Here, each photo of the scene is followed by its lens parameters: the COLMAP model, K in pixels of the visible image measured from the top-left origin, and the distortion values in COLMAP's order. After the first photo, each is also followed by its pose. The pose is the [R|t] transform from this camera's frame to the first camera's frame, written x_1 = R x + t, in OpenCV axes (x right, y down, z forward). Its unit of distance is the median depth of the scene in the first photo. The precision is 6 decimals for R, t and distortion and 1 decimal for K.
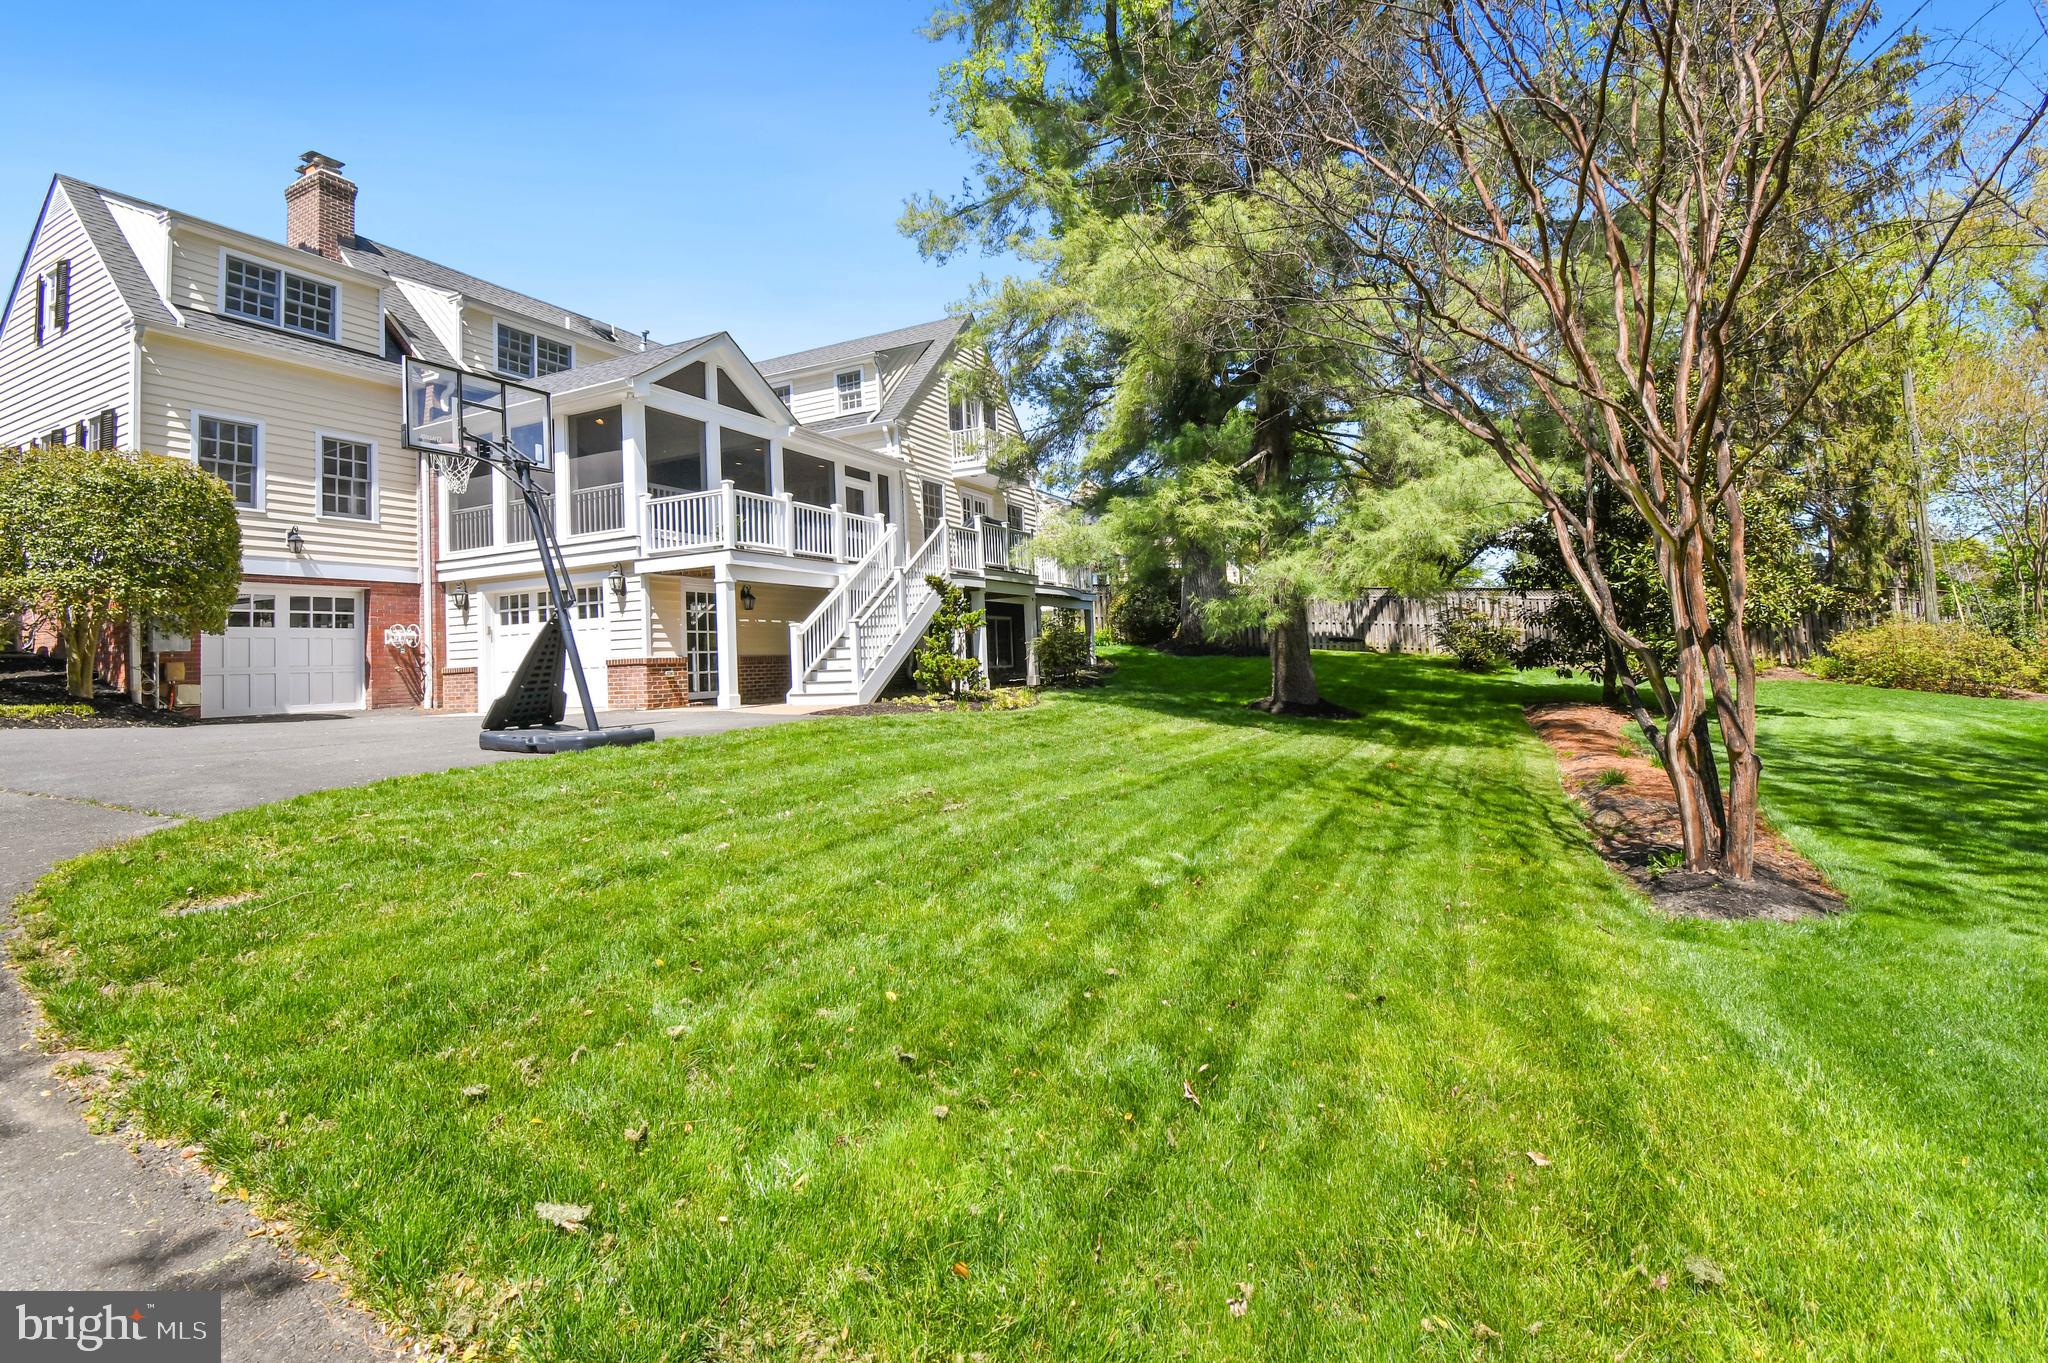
lens RADIAL K [[907.2, 0, 1040.9], [0, 907.2, 683.0], [0, 0, 1]] dist [0.005586, -0.000071]
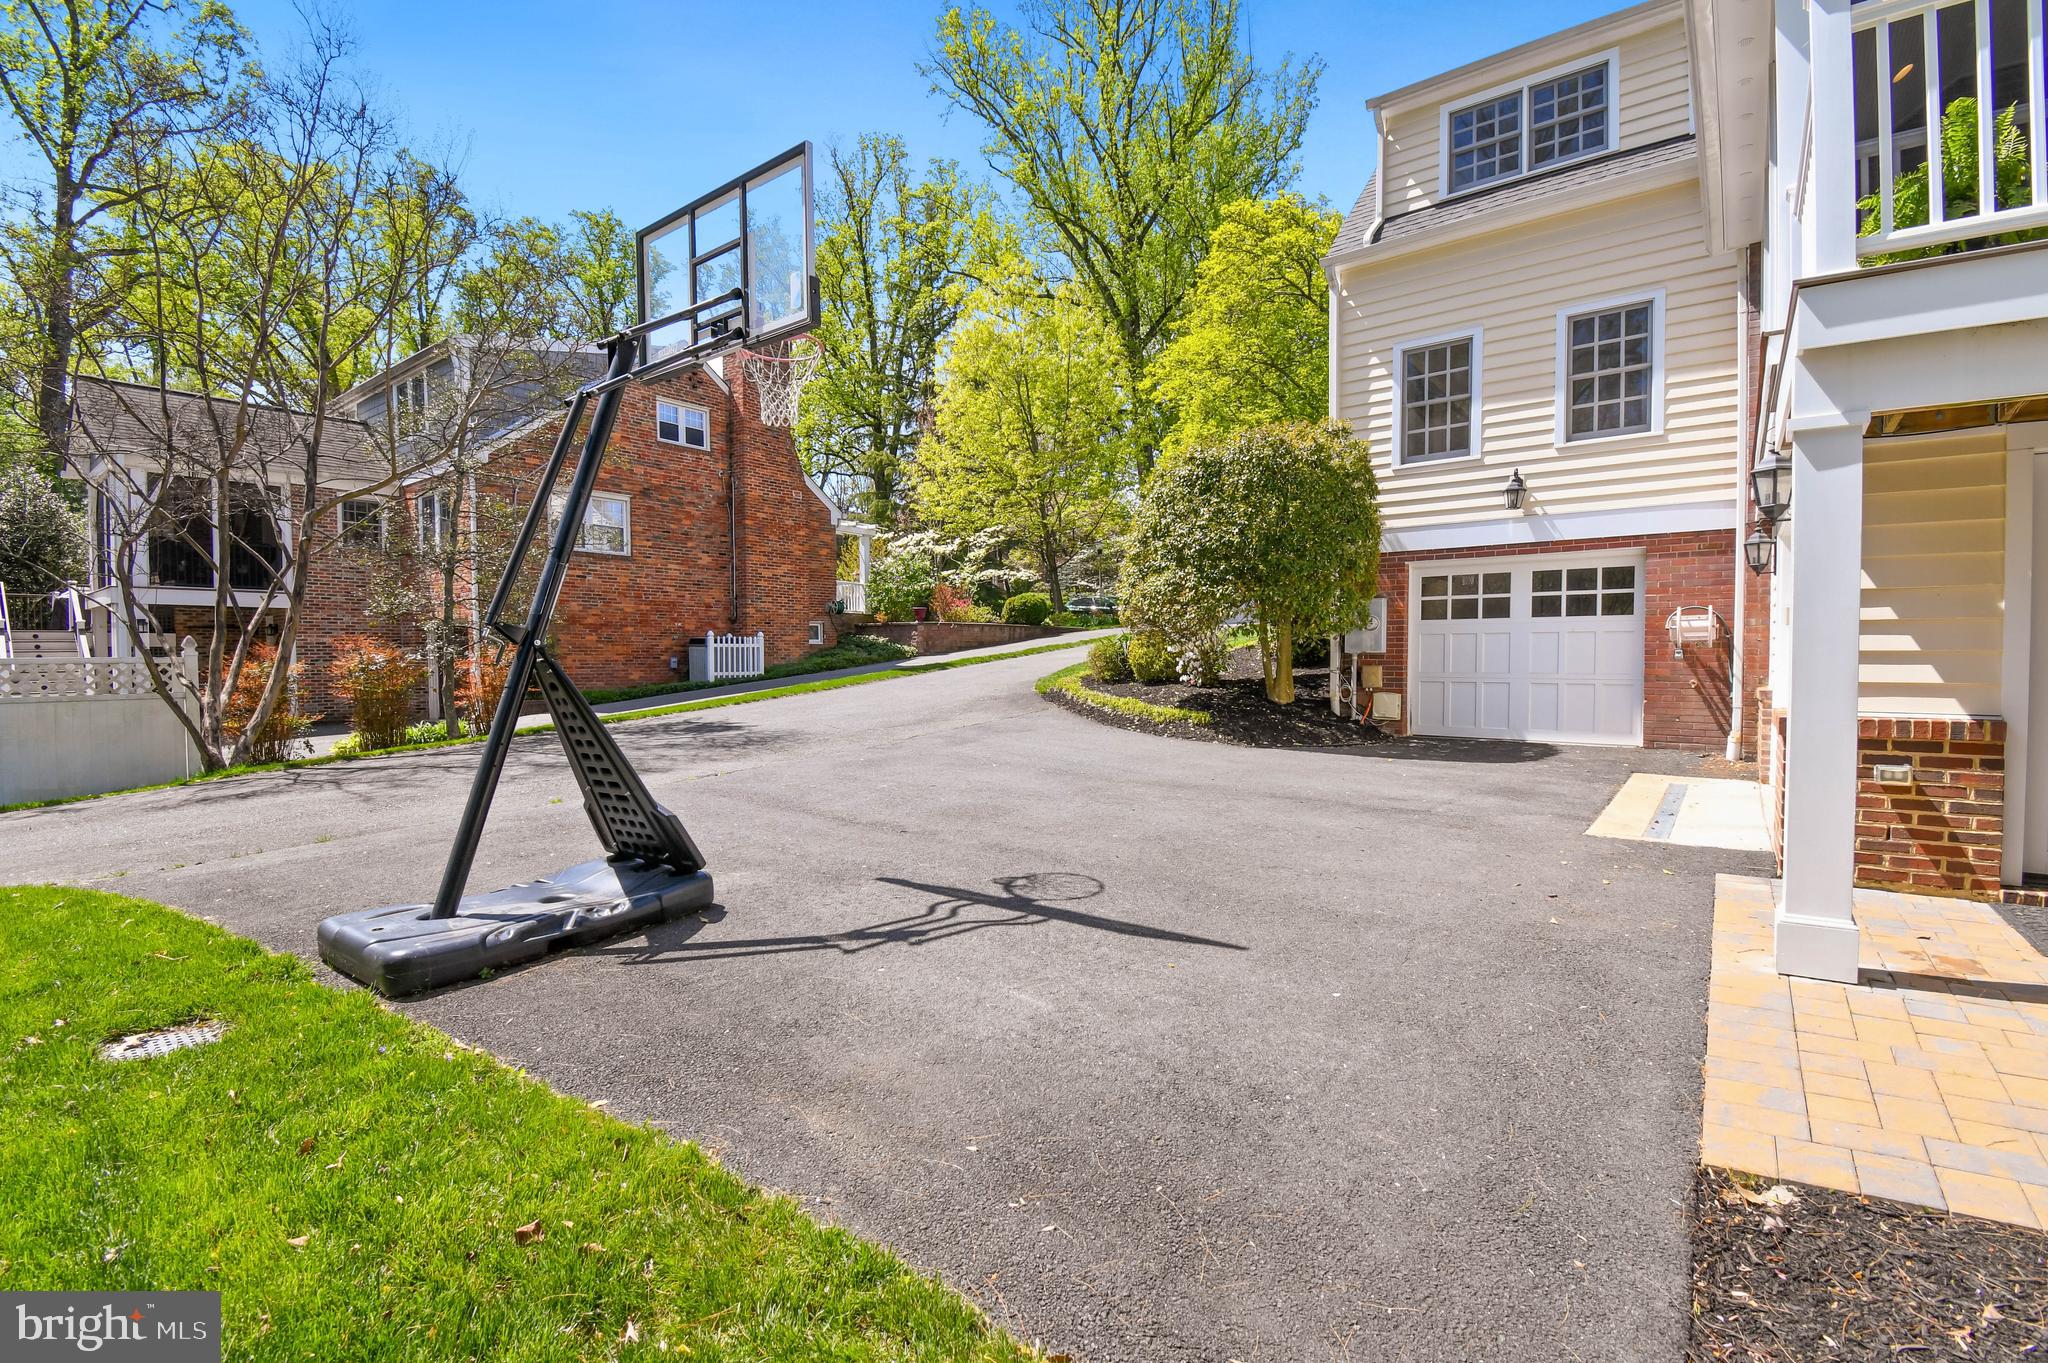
lens RADIAL K [[907.2, 0, 1040.9], [0, 907.2, 683.0], [0, 0, 1]] dist [0.005586, -0.000071]
pose [[-0.203015, 0.067851, -0.976822, -0.073854], [-0.017004, 0.997202, 0.072801, -0.055994], [0.979028, 0.031390, -0.201293, 0.788324]]
